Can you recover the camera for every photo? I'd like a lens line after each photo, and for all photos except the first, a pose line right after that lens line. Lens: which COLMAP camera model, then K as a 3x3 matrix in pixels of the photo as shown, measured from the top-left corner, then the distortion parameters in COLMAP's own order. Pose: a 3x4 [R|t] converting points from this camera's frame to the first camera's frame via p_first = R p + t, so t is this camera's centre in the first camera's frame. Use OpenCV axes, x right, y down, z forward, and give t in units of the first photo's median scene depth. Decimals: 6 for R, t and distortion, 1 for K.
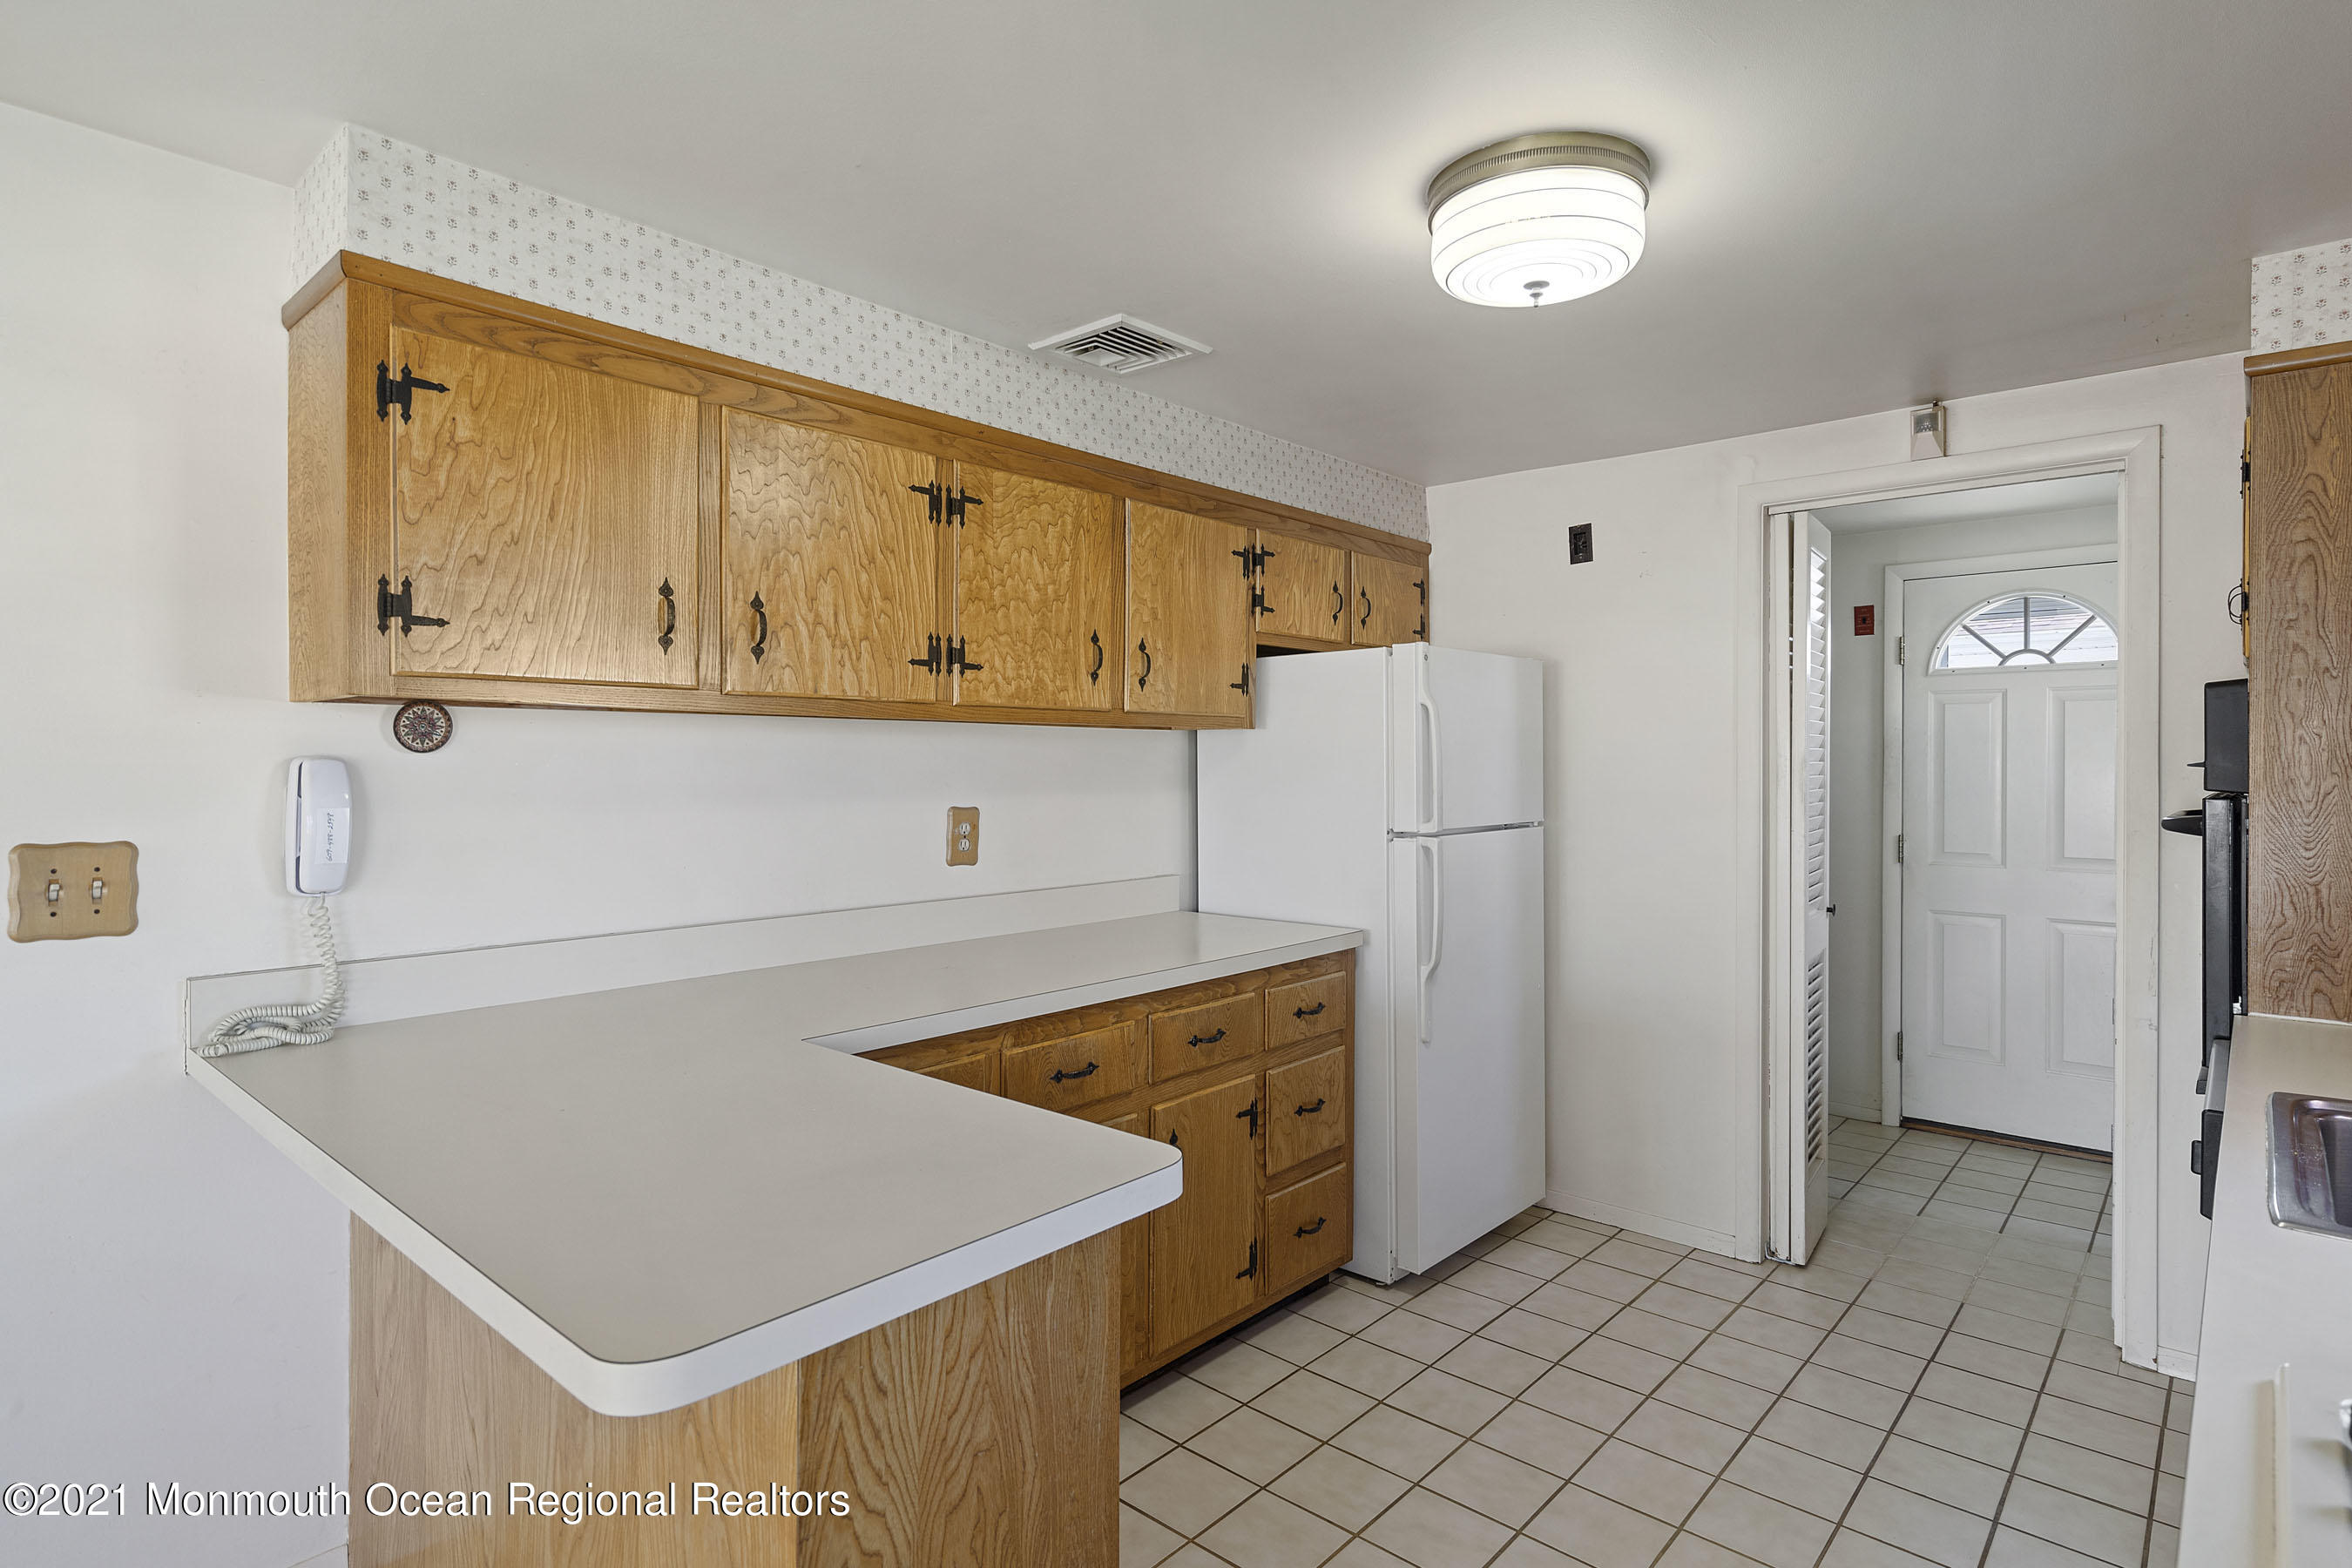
lens RADIAL K [[1210.7, 0, 1172.9], [0, 1210.7, 765.9], [0, 0, 1]] dist [0.002635, -0.000178]
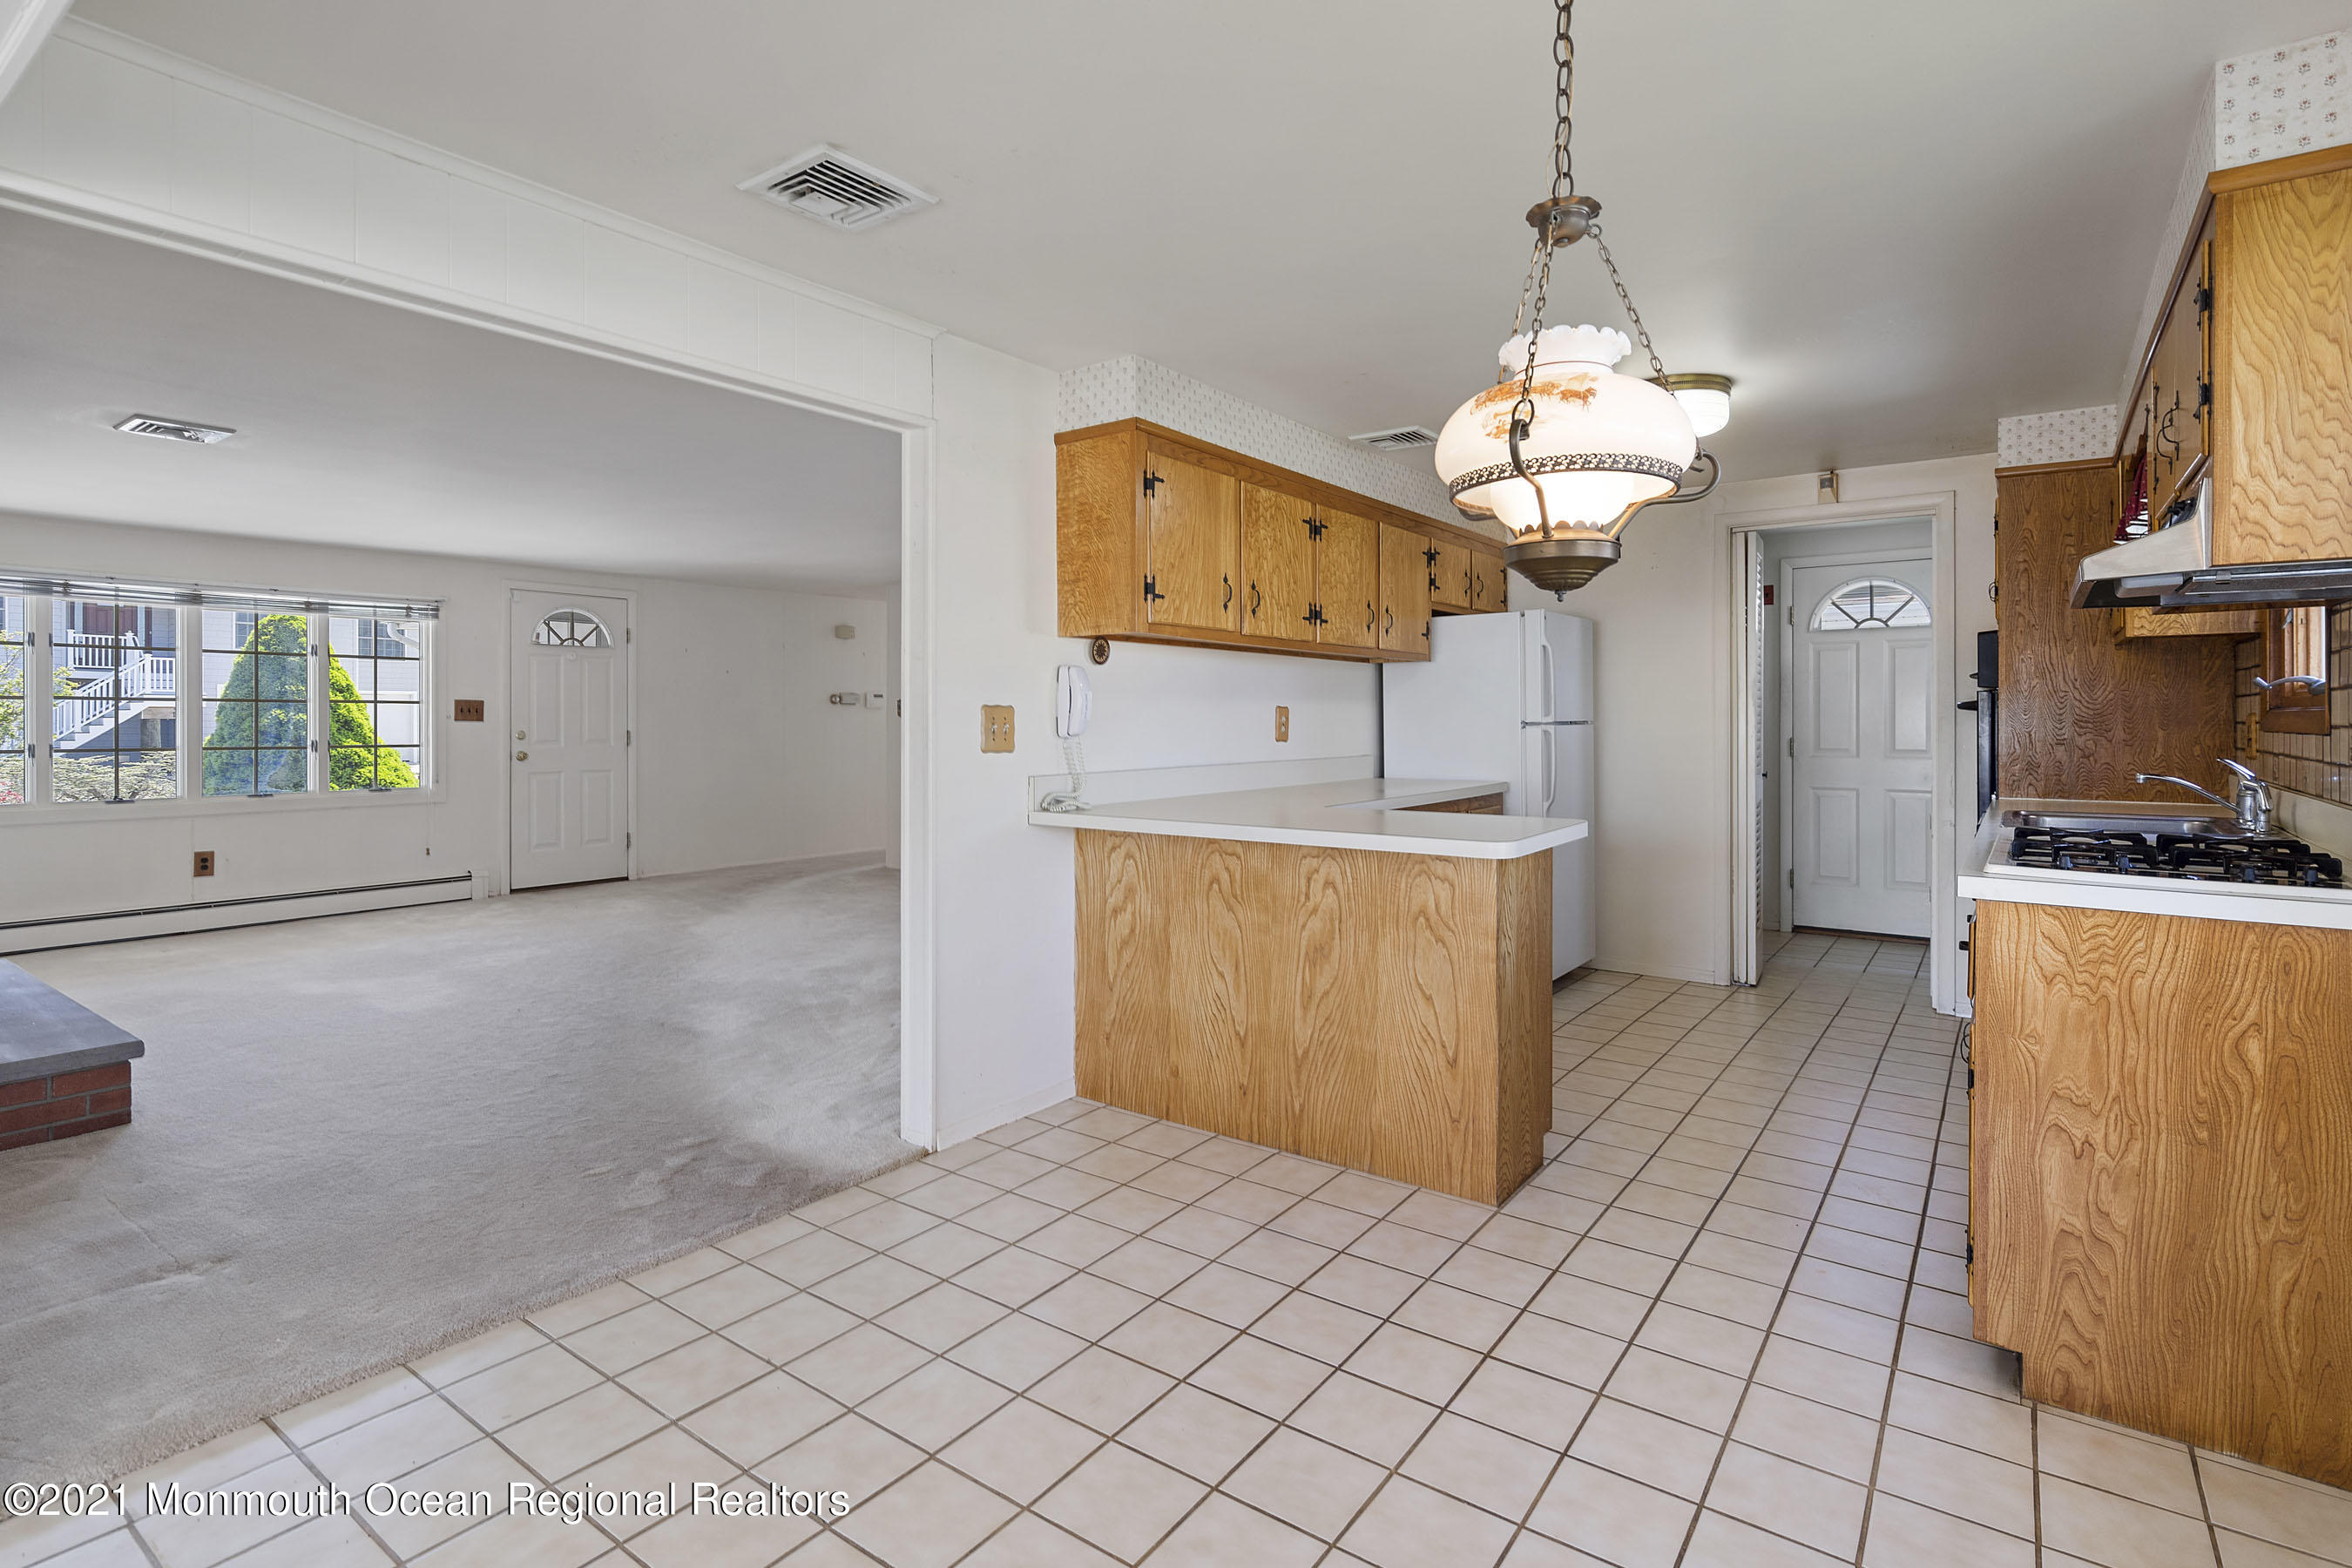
lens RADIAL K [[1161.3, 0, 1164.9], [0, 1161.3, 721.6], [0, 0, 1]] dist [-0.000193, 0.001446]
pose [[0.995782, -0.002948, 0.091705, -0.491273], [0.003138, 0.999993, -0.001936, 0.058895], [-0.091699, 0.002215, 0.995784, -0.584311]]
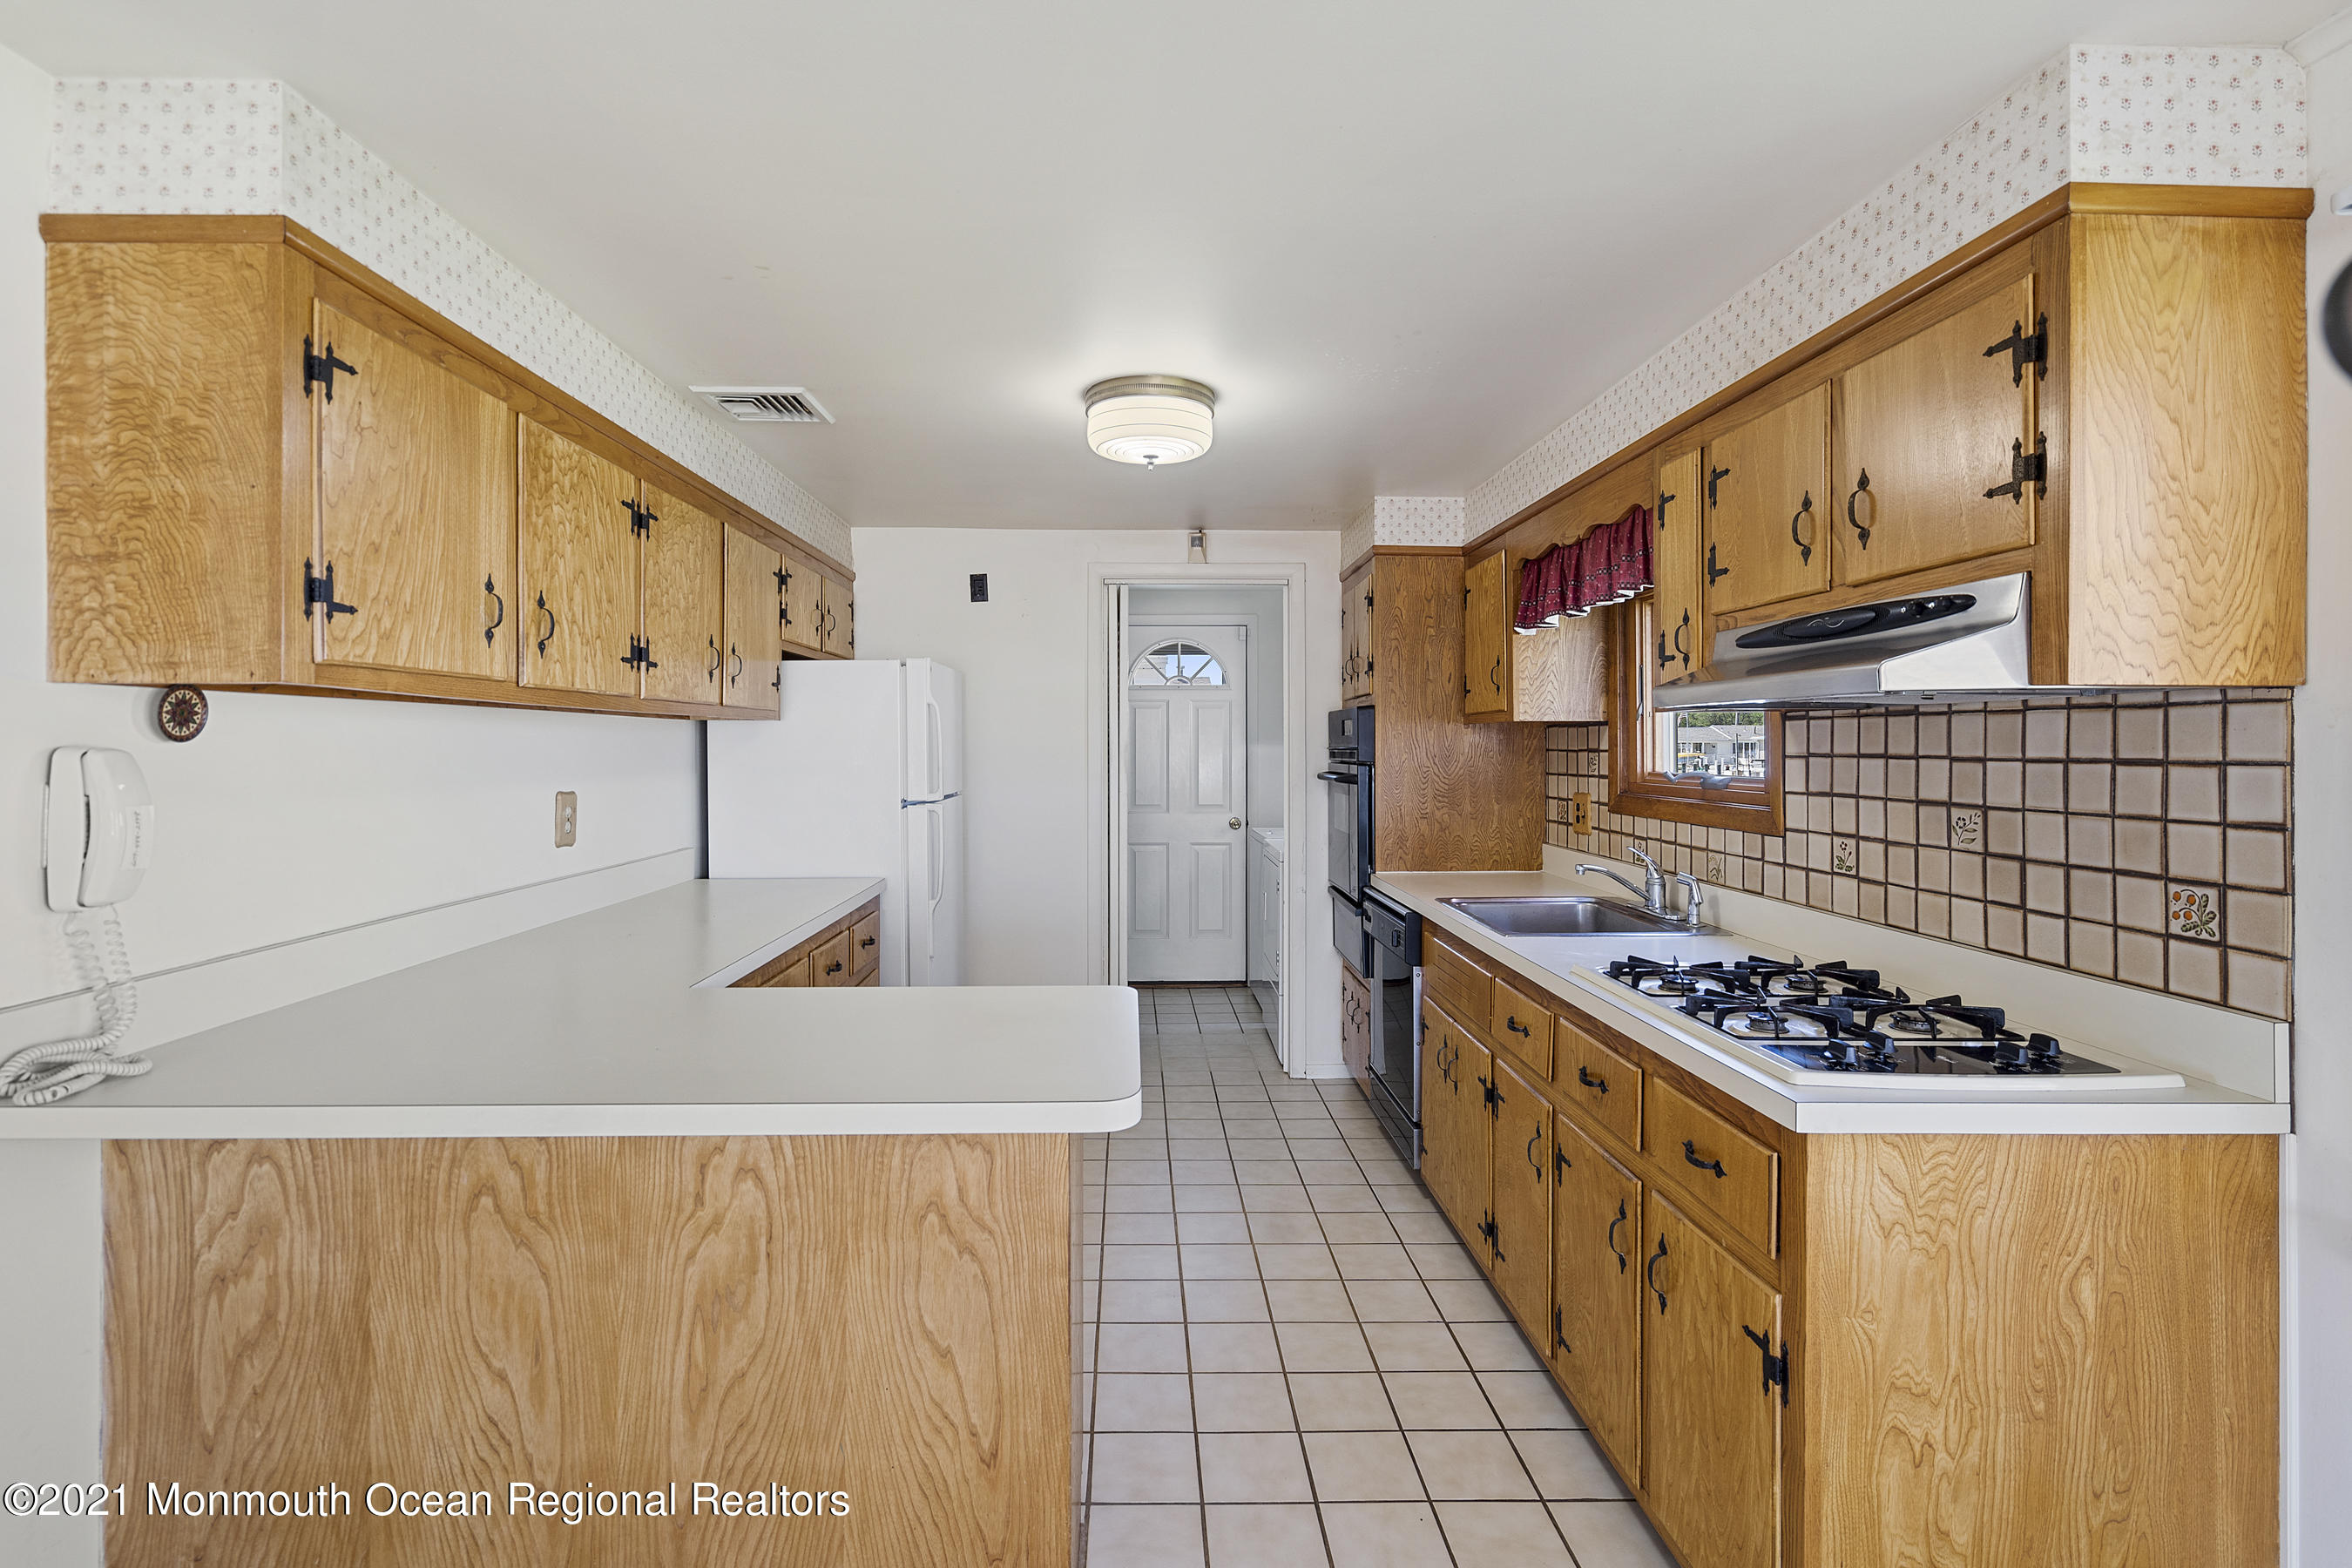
lens RADIAL K [[1096.9, 0, 1163.7], [0, 1096.9, 742.1], [0, 0, 1]] dist [-0.000795, 0.000660]
pose [[0.726175, 0.000120, 0.687510, -0.465042], [0.003741, 0.999984, -0.004126, -0.003406], [-0.687499, 0.005568, 0.726164, -0.058491]]
